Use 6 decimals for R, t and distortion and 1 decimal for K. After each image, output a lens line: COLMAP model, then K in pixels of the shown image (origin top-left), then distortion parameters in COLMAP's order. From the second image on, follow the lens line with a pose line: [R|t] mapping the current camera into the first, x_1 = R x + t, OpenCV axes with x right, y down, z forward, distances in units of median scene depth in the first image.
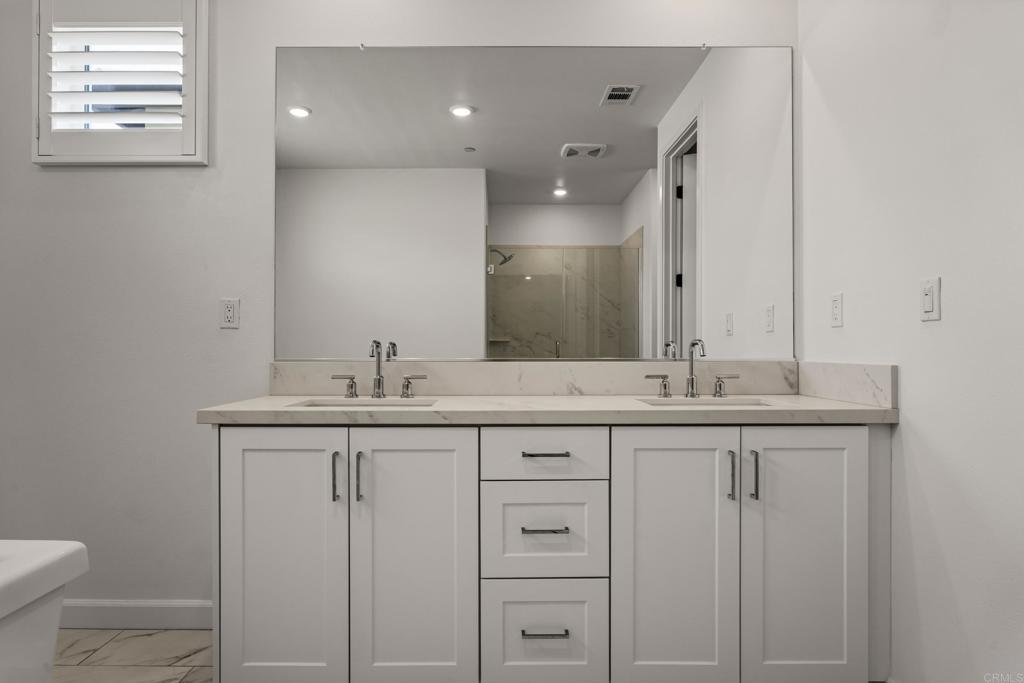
lens RADIAL K [[598.4, 0, 511.3], [0, 598.4, 346.3], [0, 0, 1]] dist [-0.019245, 0.004889]
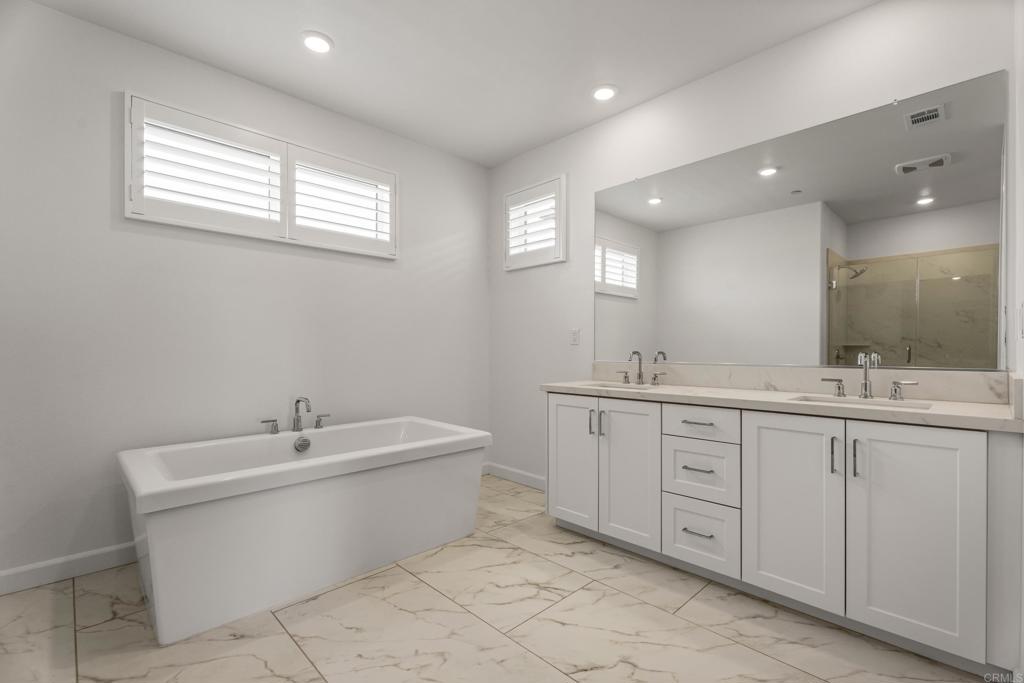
lens RADIAL K [[459.2, 0, 512.9], [0, 459.2, 345.7], [0, 0, 1]] dist [0.003381, -0.002005]
pose [[0.692527, -0.005082, -0.721374, 0.482166], [0.002864, 0.999987, -0.004295, -0.021107], [0.721386, 0.000908, 0.692533, -0.185773]]
